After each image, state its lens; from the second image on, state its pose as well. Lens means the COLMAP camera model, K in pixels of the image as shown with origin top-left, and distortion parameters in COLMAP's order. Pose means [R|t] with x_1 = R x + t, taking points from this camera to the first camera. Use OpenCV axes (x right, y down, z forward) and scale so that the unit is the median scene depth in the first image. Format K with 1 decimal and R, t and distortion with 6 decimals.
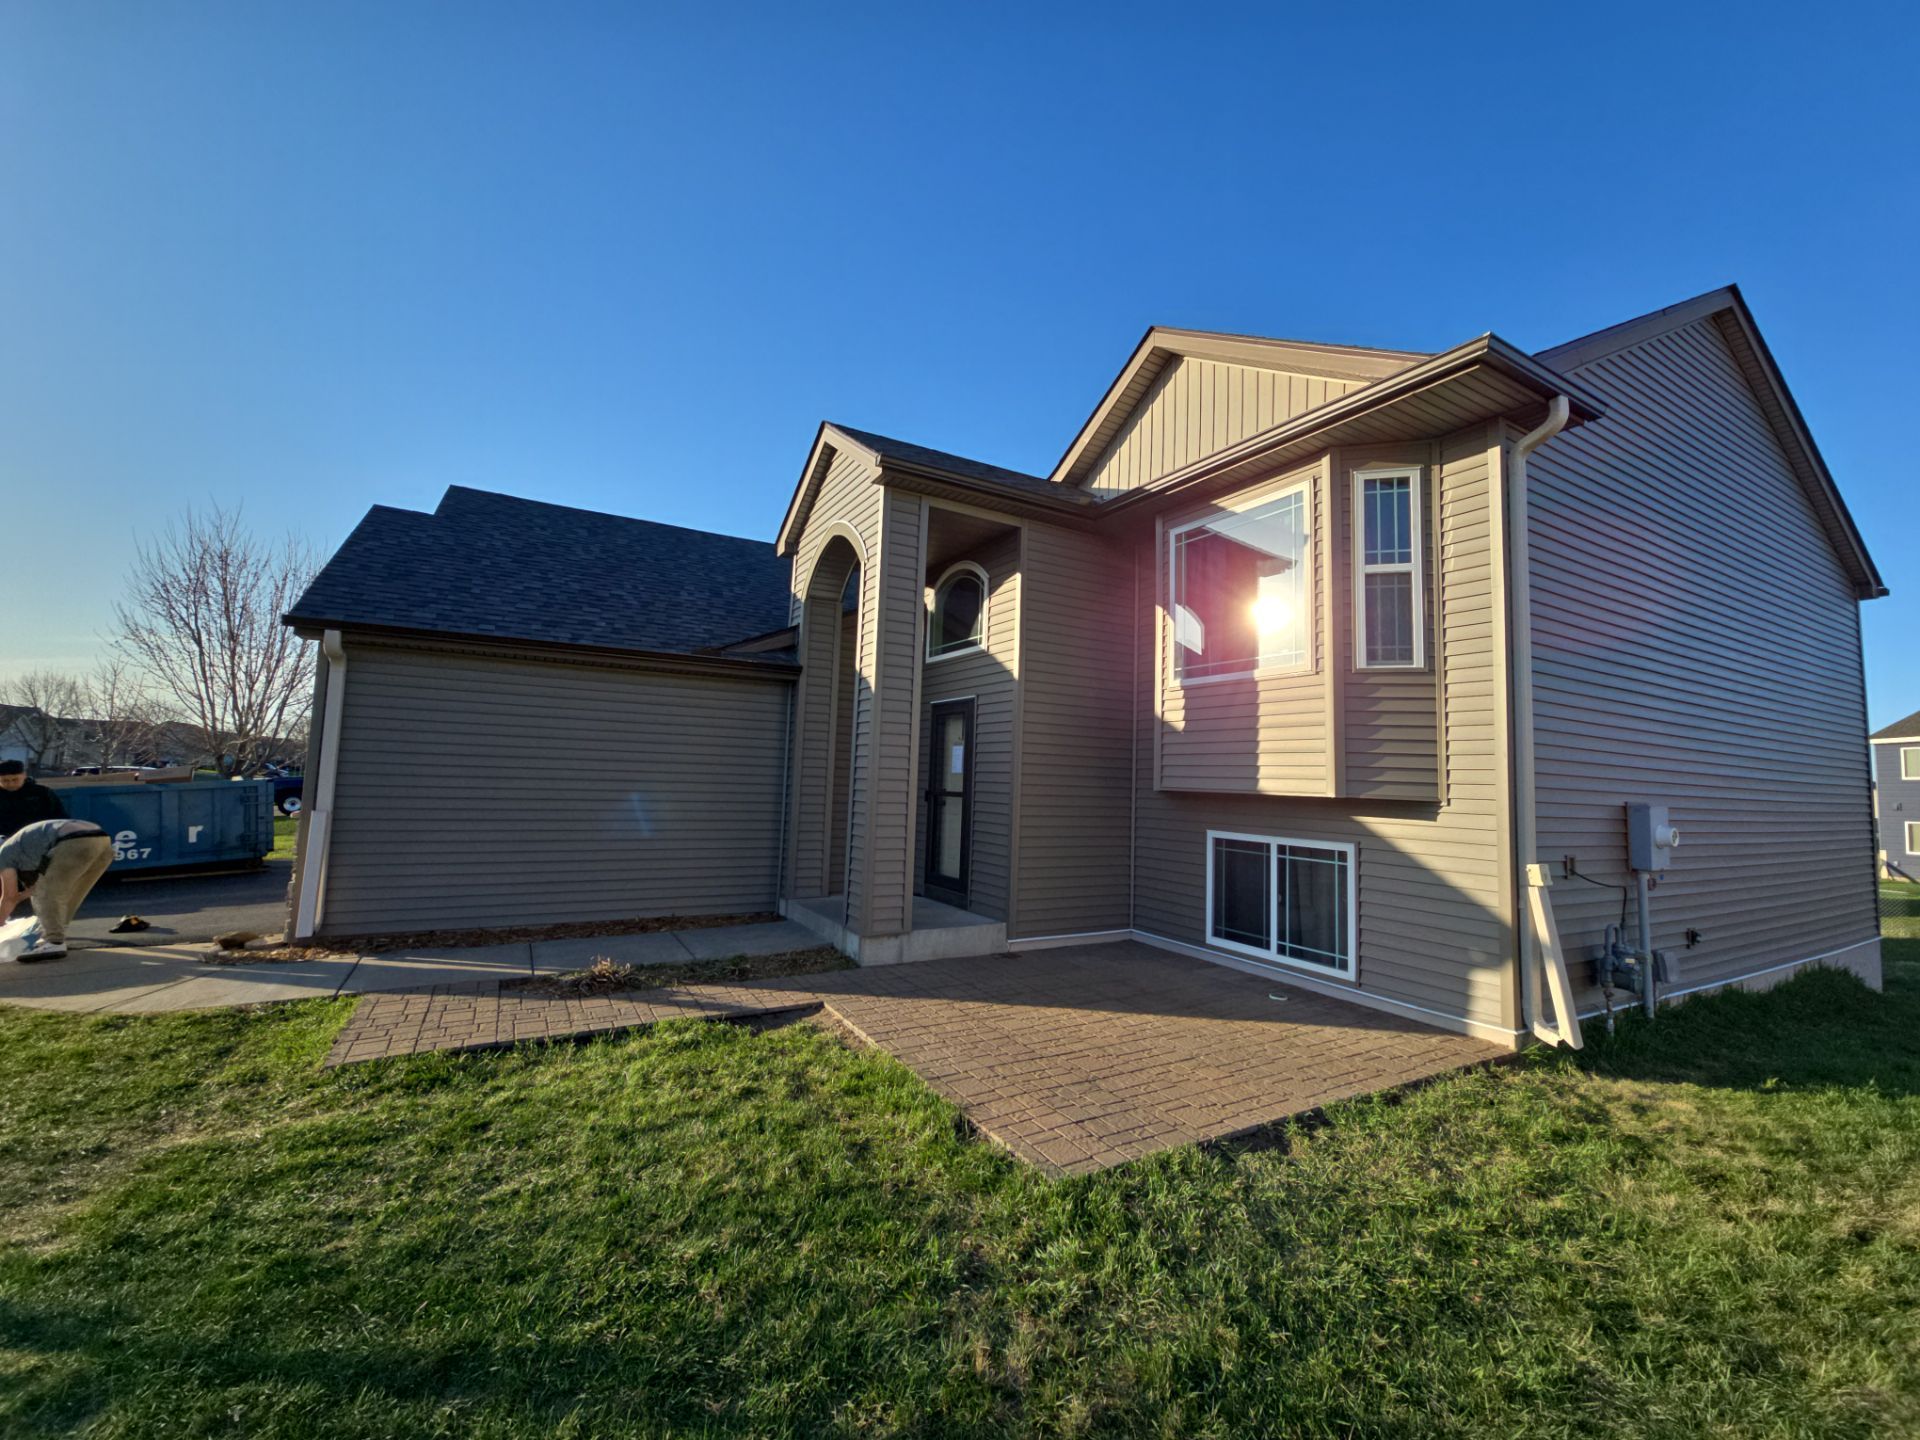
lens RADIAL K [[779.6, 0, 967.0], [0, 779.6, 709.2], [0, 0, 1]] dist [0.000931, -0.000159]
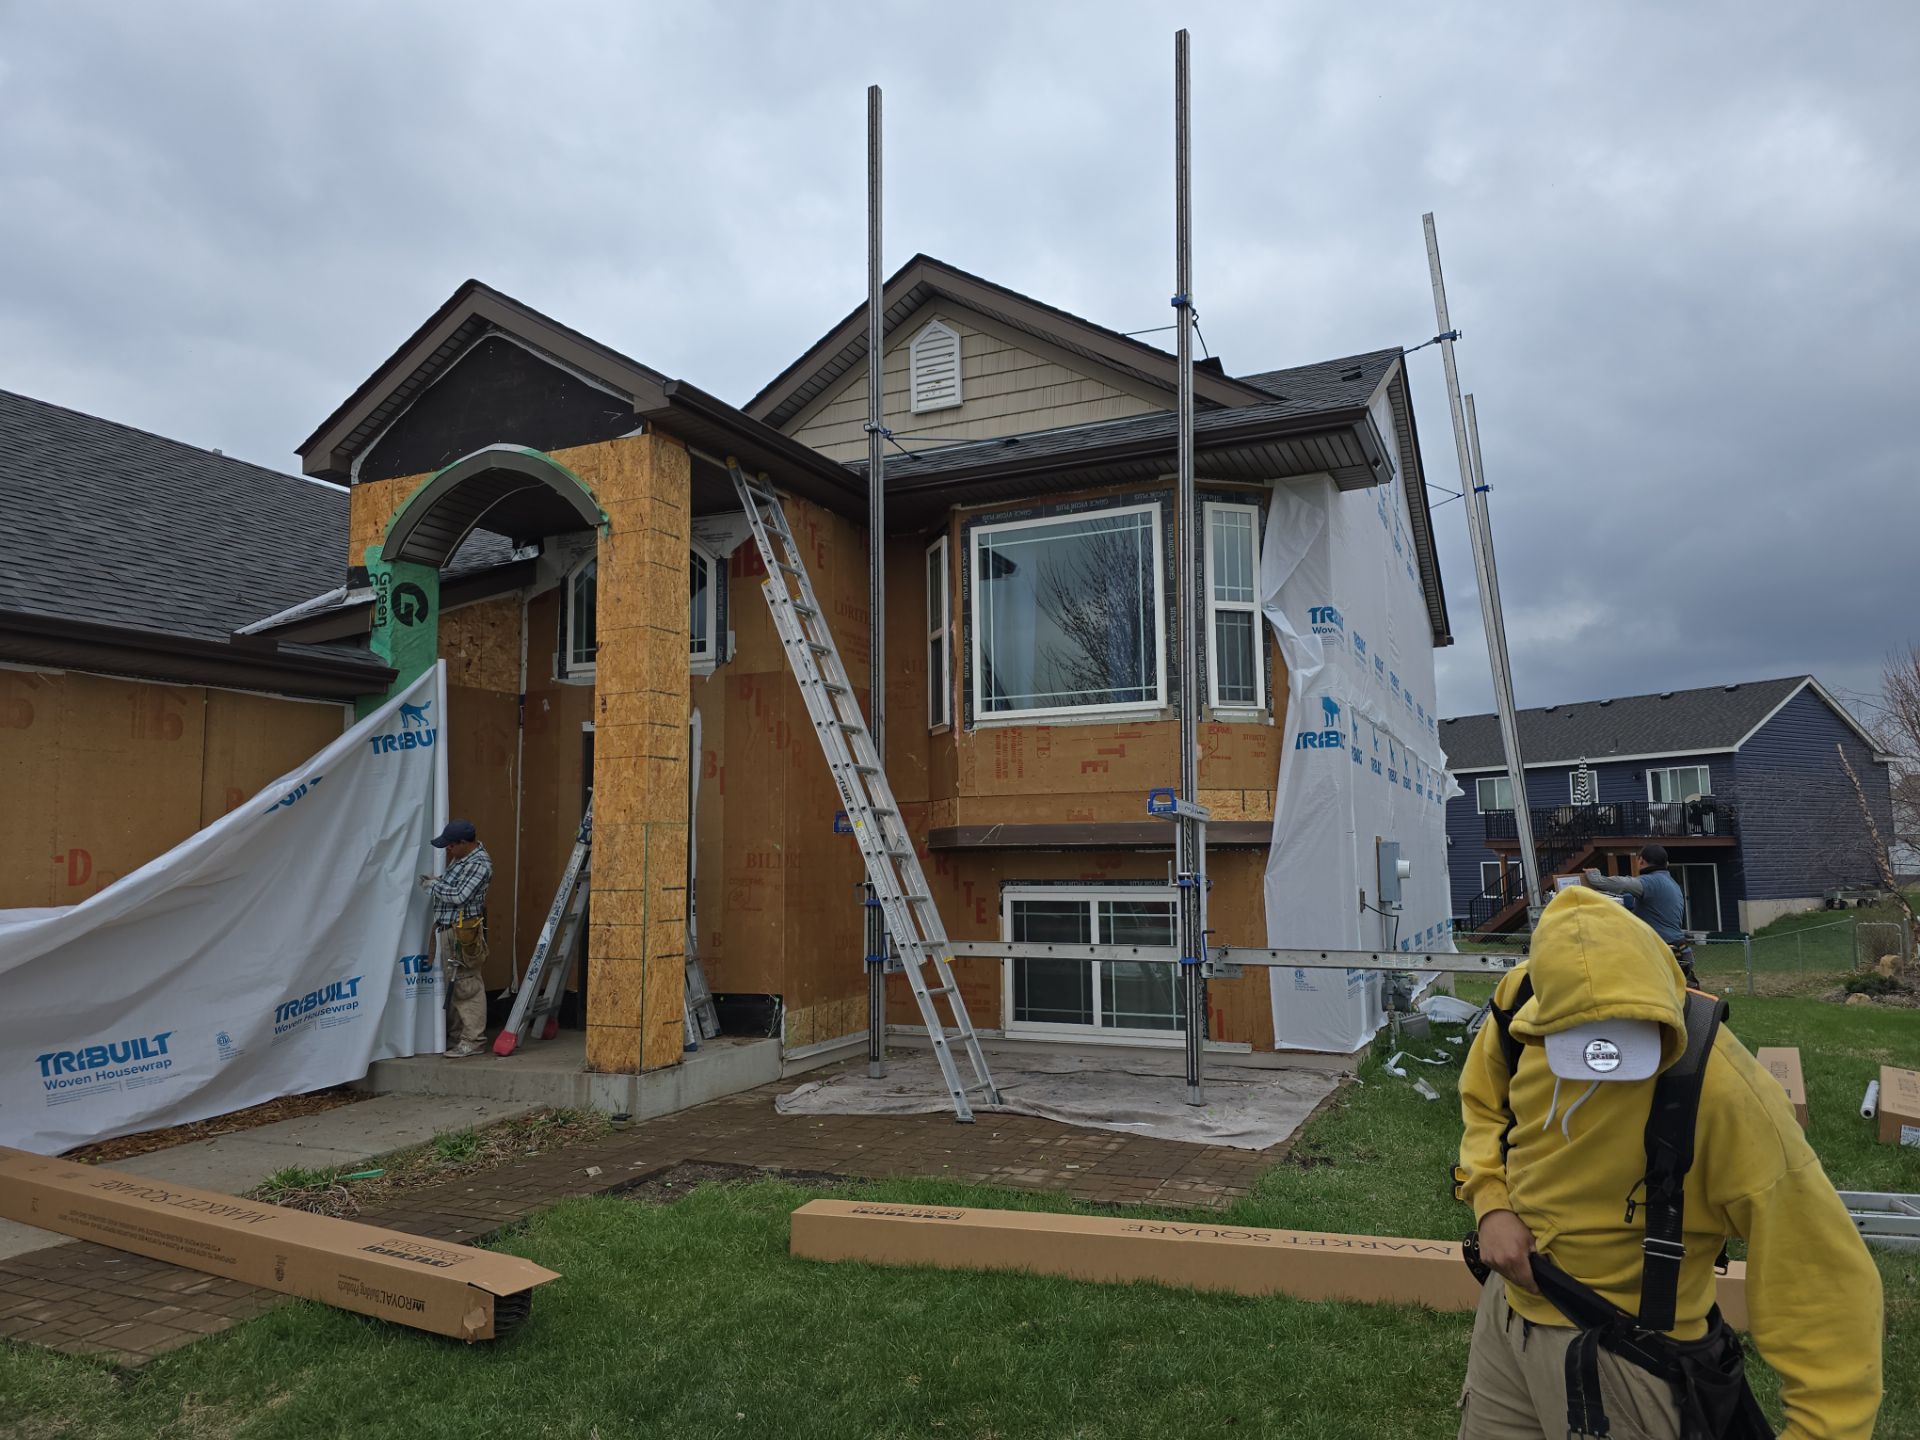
lens RADIAL K [[1250.3, 0, 976.9], [0, 1250.3, 722.5], [0, 0, 1]] dist [0.073360, -0.000289]
pose [[0.813749, 0.017350, 0.580957, -0.572756], [-0.012592, 0.999846, -0.012221, -0.011035], [-0.581079, 0.002630, 0.813843, -0.079476]]
